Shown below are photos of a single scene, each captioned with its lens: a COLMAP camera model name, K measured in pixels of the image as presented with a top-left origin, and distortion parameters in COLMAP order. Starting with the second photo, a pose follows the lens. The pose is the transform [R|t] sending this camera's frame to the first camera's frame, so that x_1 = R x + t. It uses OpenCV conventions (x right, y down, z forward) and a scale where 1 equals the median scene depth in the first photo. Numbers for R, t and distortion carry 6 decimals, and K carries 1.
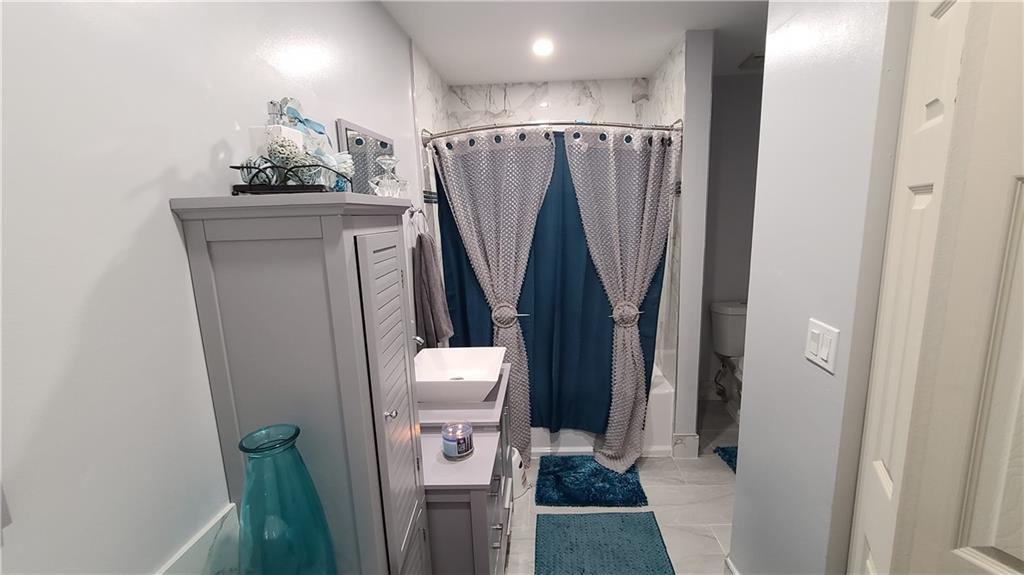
lens RADIAL K [[417.7, 0, 532.7], [0, 417.7, 288.7], [0, 0, 1]] dist [-0.000588, -0.000049]
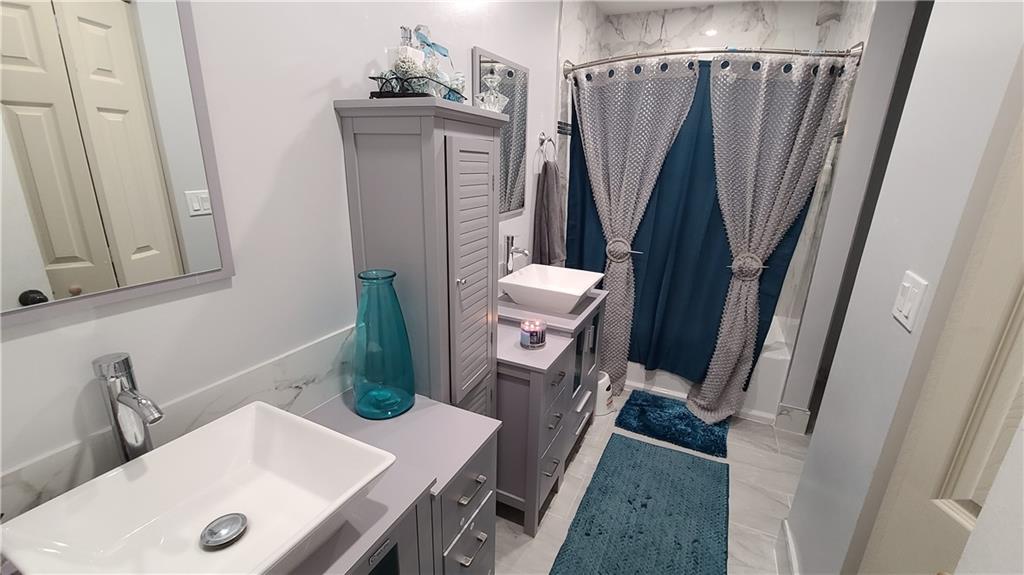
lens RADIAL K [[417.7, 0, 532.7], [0, 417.7, 288.7], [0, 0, 1]] dist [-0.000588, -0.000049]
pose [[0.921358, 0.172678, -0.348255, 0.121209], [-0.130364, 0.981293, 0.141665, 0.041374], [0.366203, -0.085124, 0.926633, -0.047539]]
